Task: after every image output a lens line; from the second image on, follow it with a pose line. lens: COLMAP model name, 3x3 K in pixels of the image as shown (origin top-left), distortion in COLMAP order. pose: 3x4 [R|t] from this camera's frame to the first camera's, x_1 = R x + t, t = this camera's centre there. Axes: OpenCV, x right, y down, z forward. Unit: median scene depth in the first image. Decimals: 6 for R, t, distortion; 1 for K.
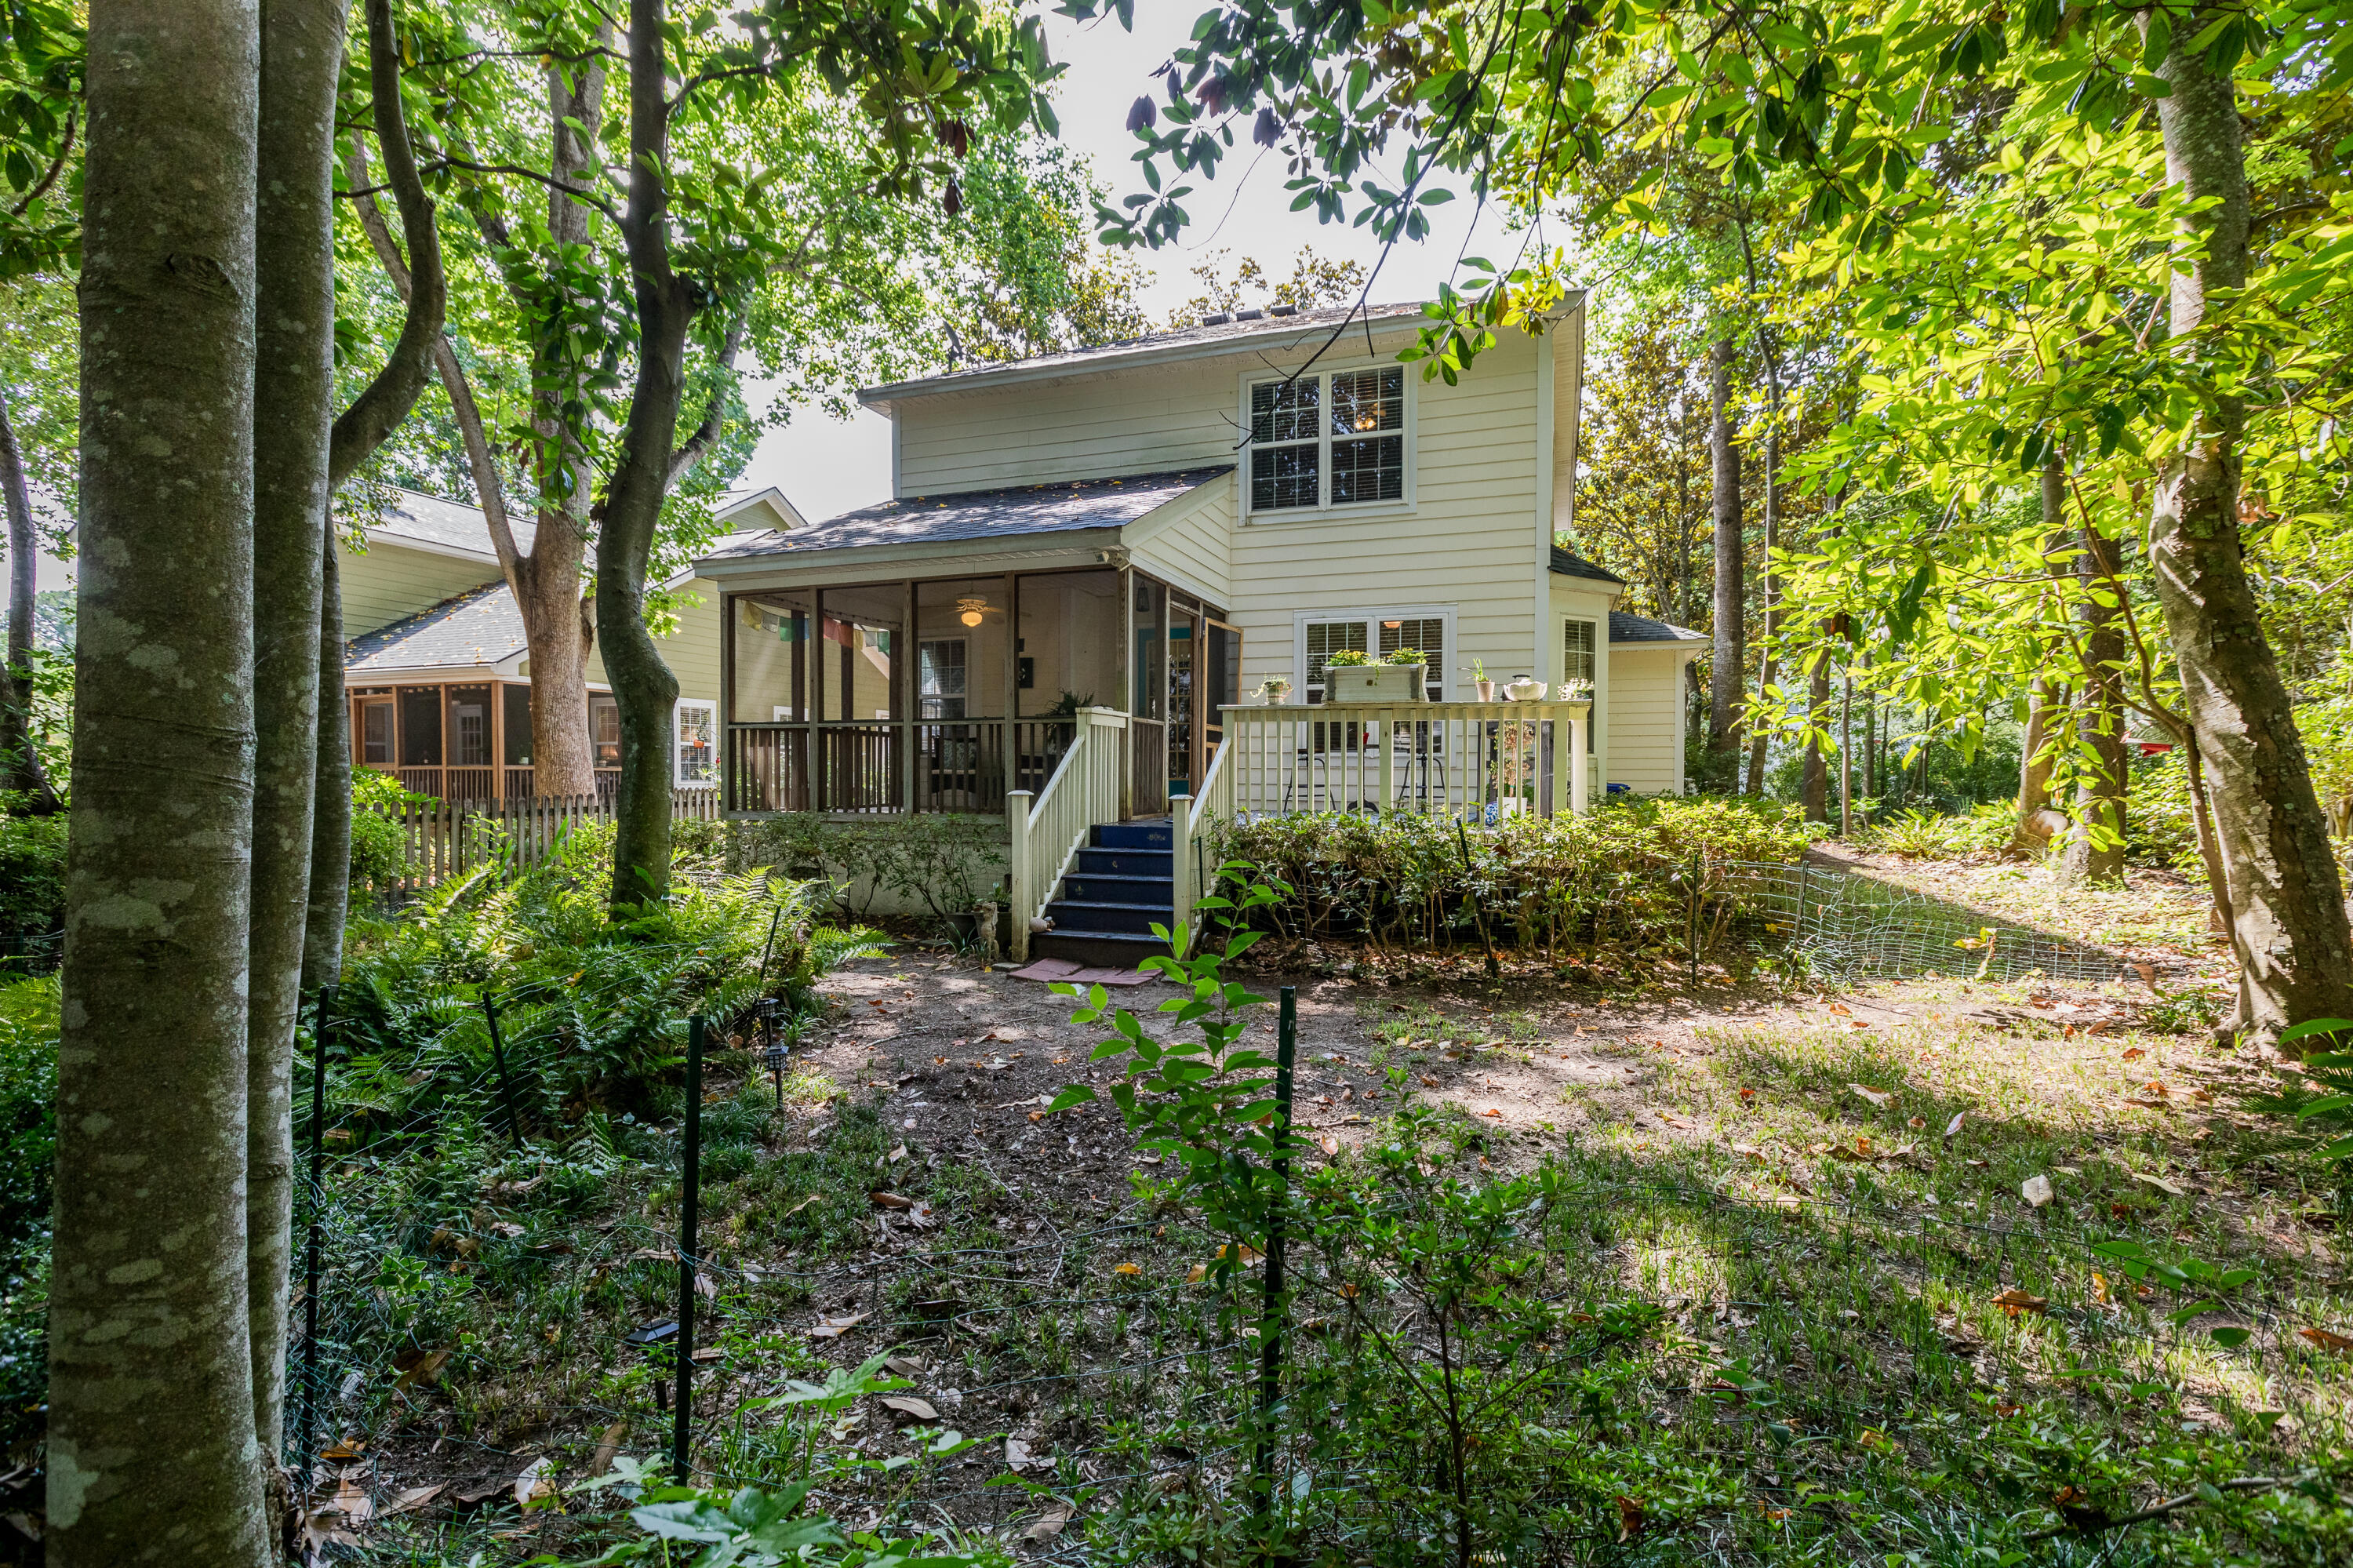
lens RADIAL K [[1055.0, 0, 1174.0], [0, 1055.0, 813.2], [0, 0, 1]] dist [0.000557, 0.000164]
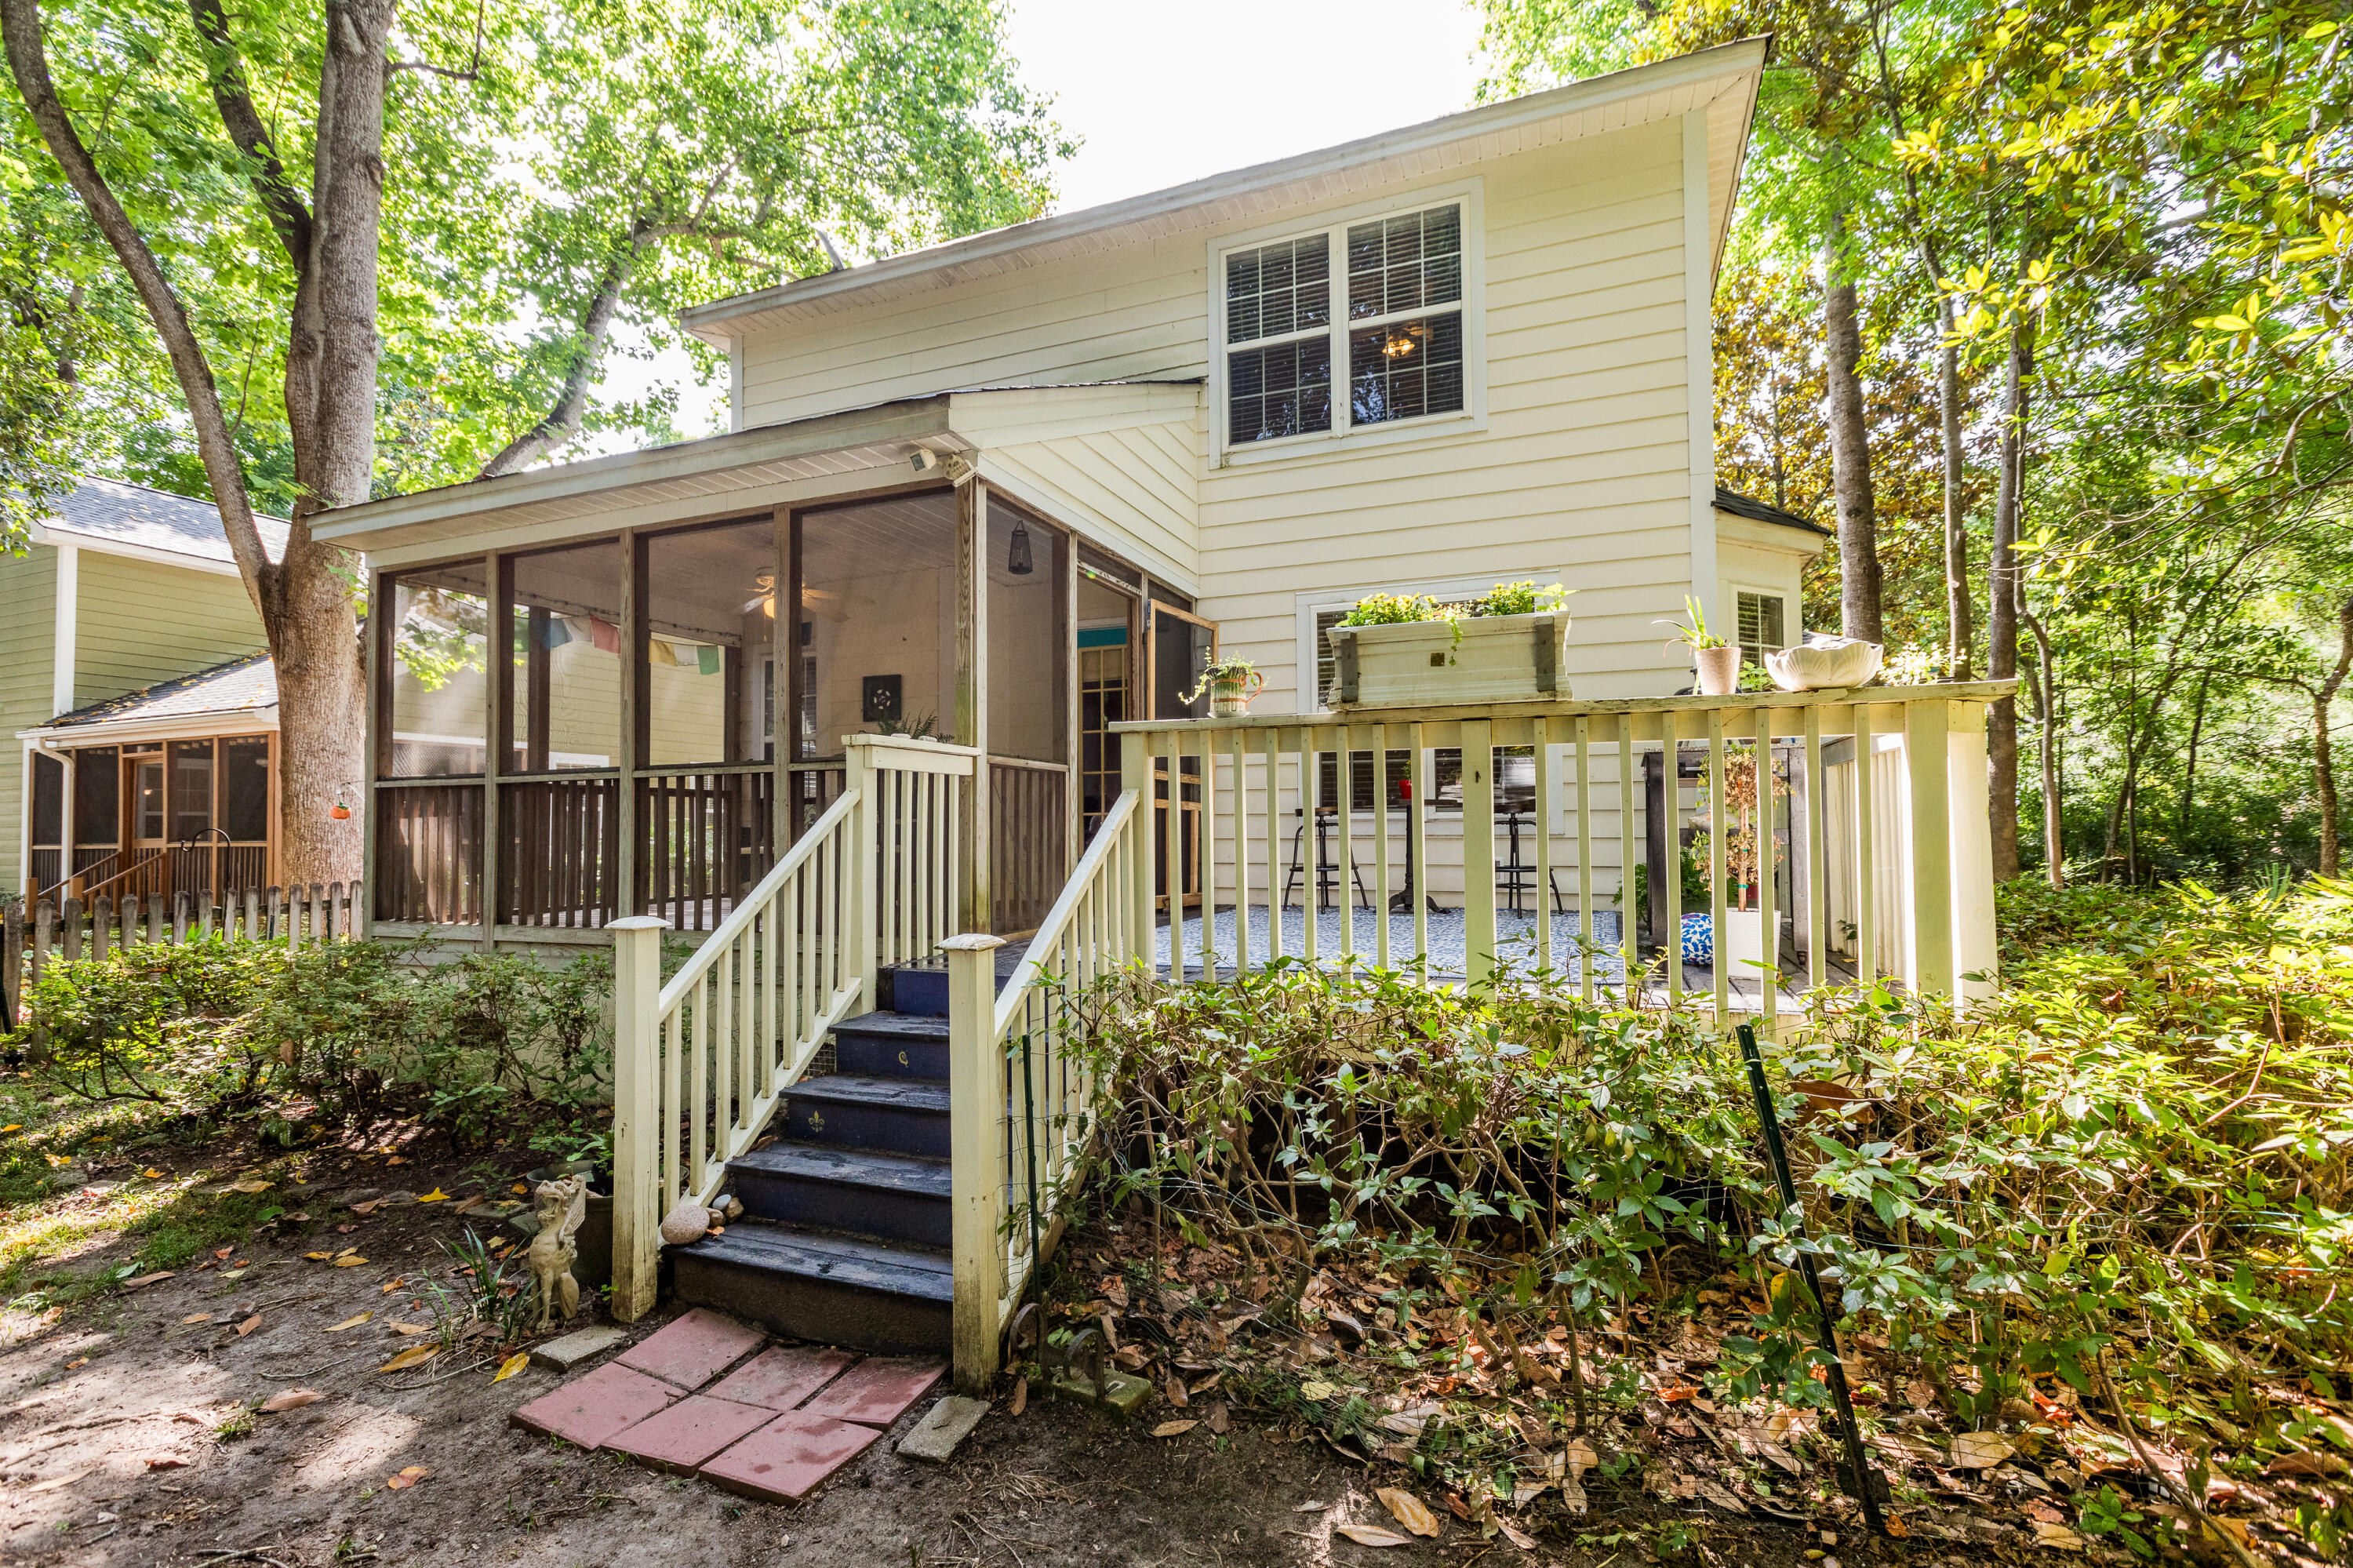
lens RADIAL K [[1044.4, 0, 1179.2], [0, 1044.4, 798.1], [0, 0, 1]] dist [0.001497, 0.000488]
pose [[0.999452, -0.013906, -0.030026, 0.061848], [0.011857, 0.997656, -0.067392, -0.026521], [0.030893, 0.066999, 0.997275, 0.388141]]
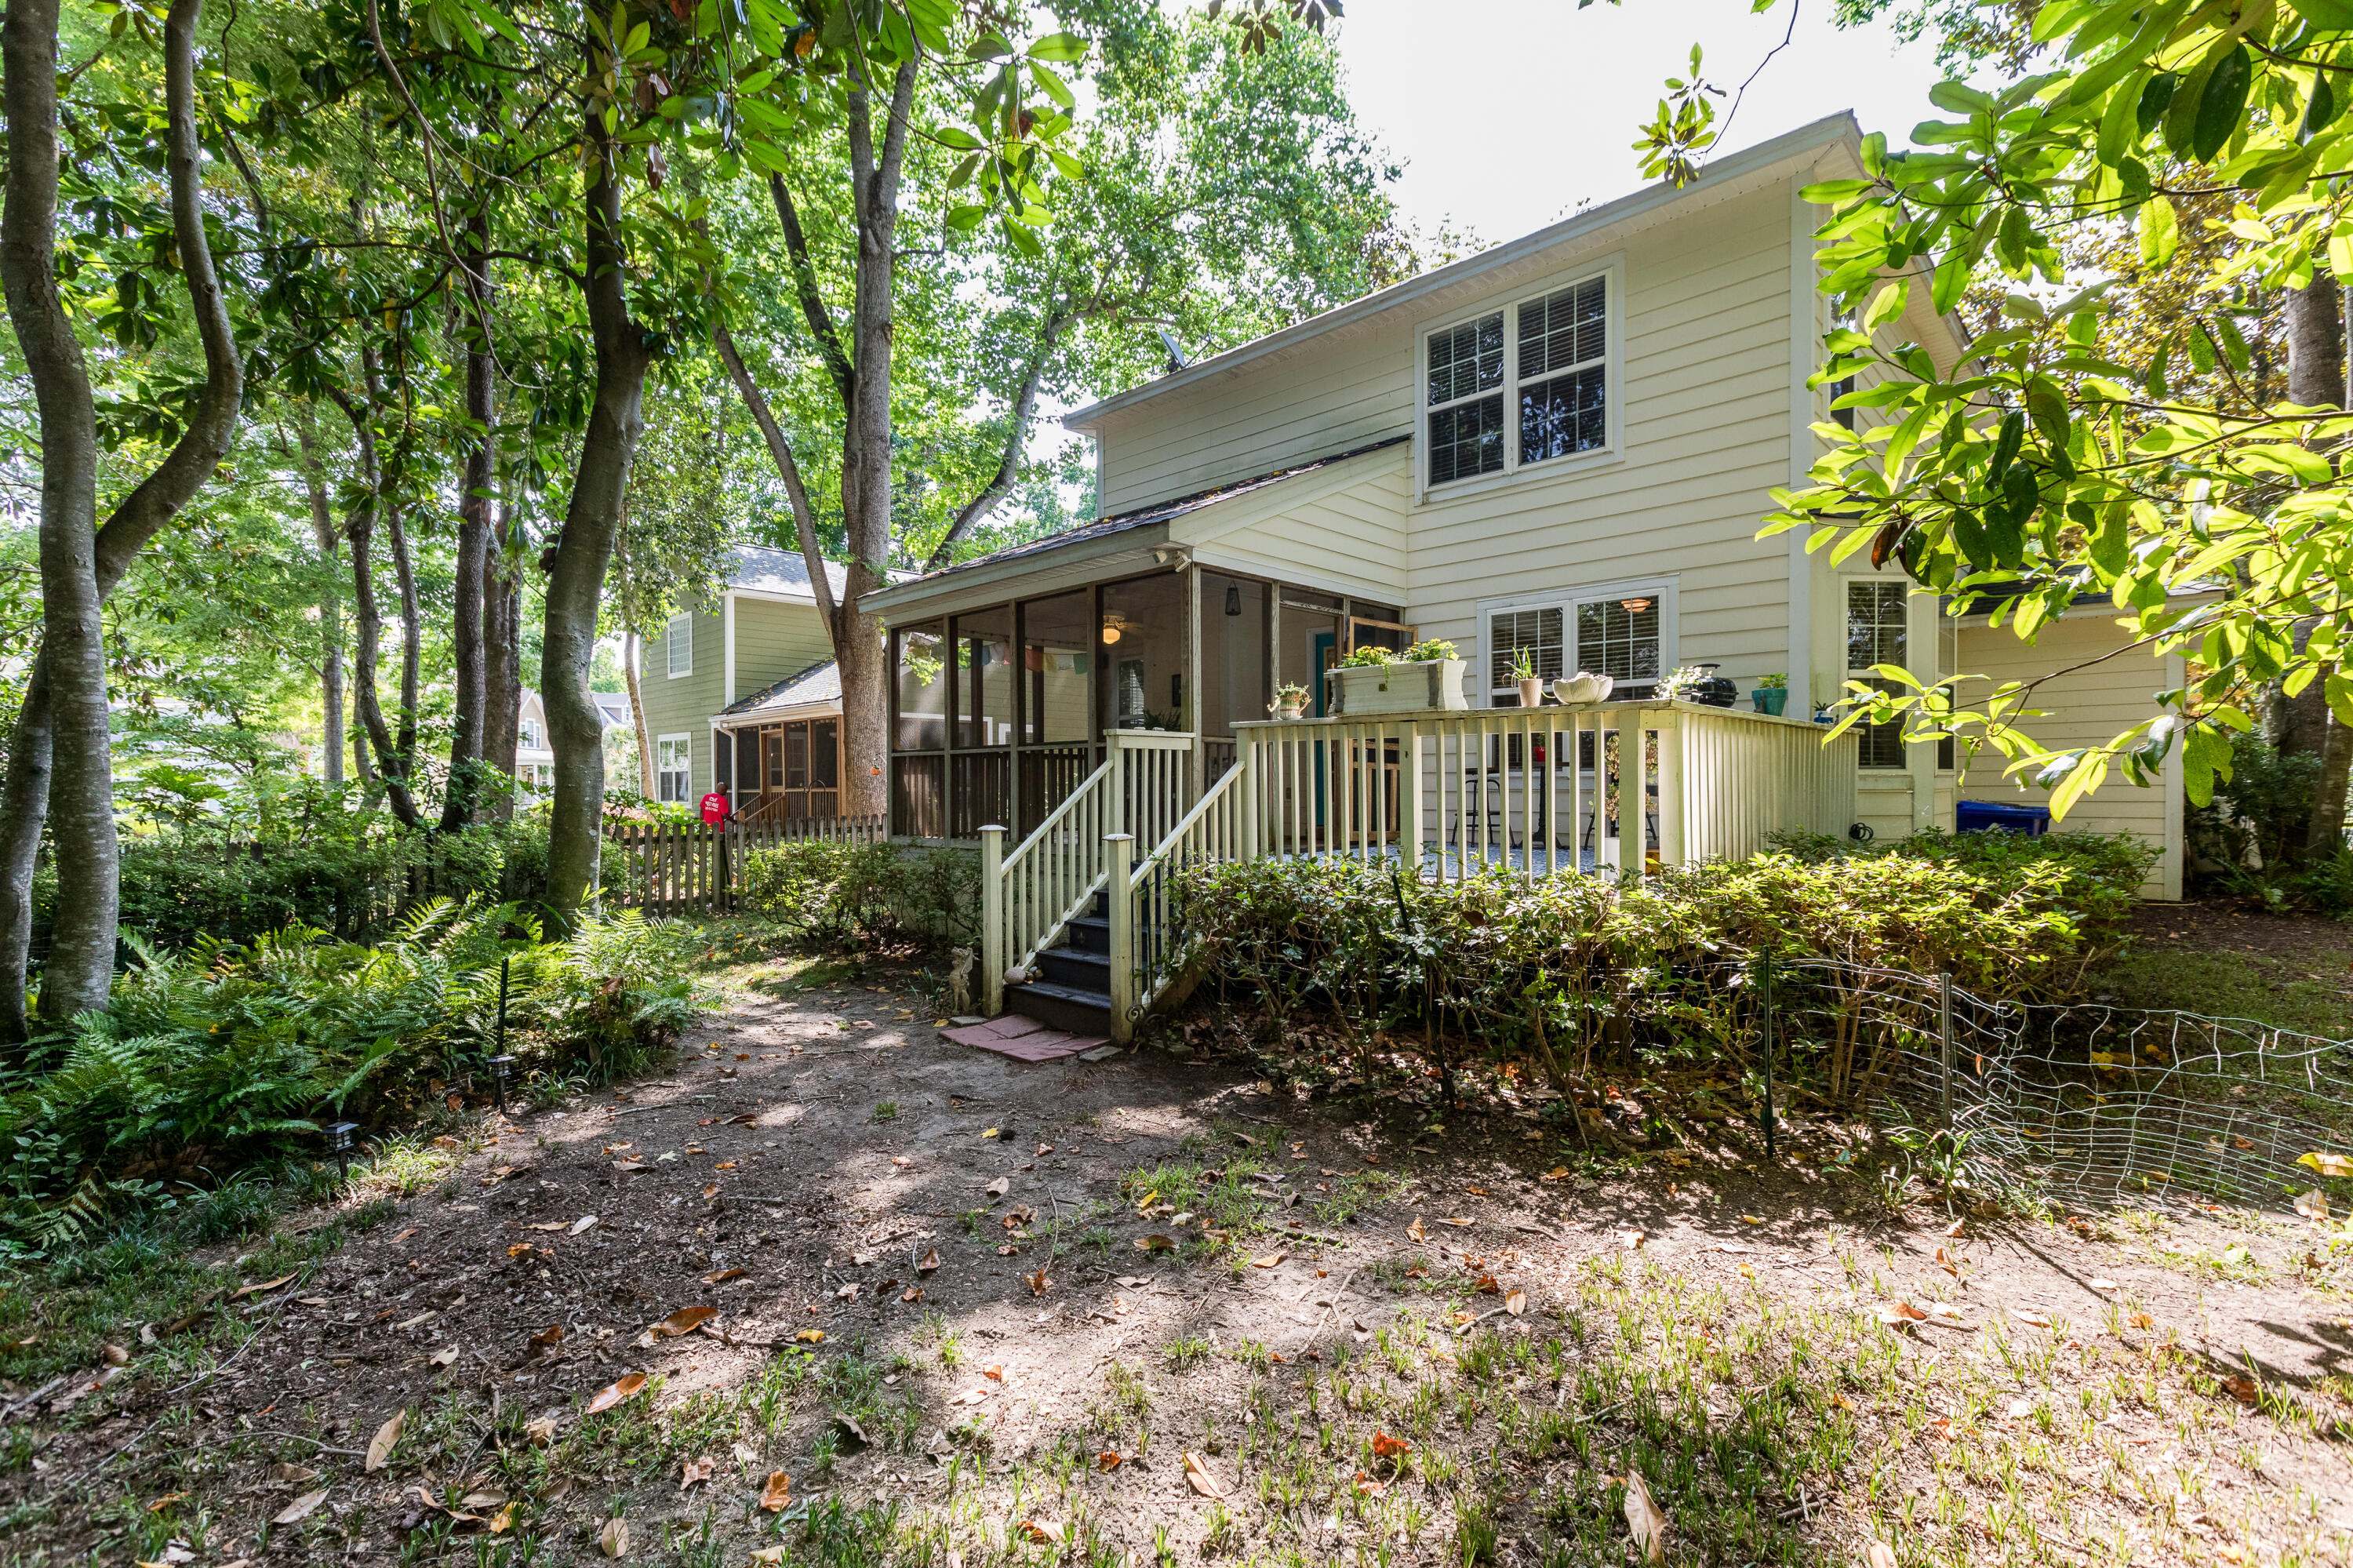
lens RADIAL K [[1044.4, 0, 1179.2], [0, 1044.4, 798.1], [0, 0, 1]] dist [0.001497, 0.000488]
pose [[0.910724, -0.002346, -0.413009, 0.247788], [-0.008057, 0.999693, -0.023445, -0.017214], [0.412937, 0.024680, 0.910425, 0.173746]]
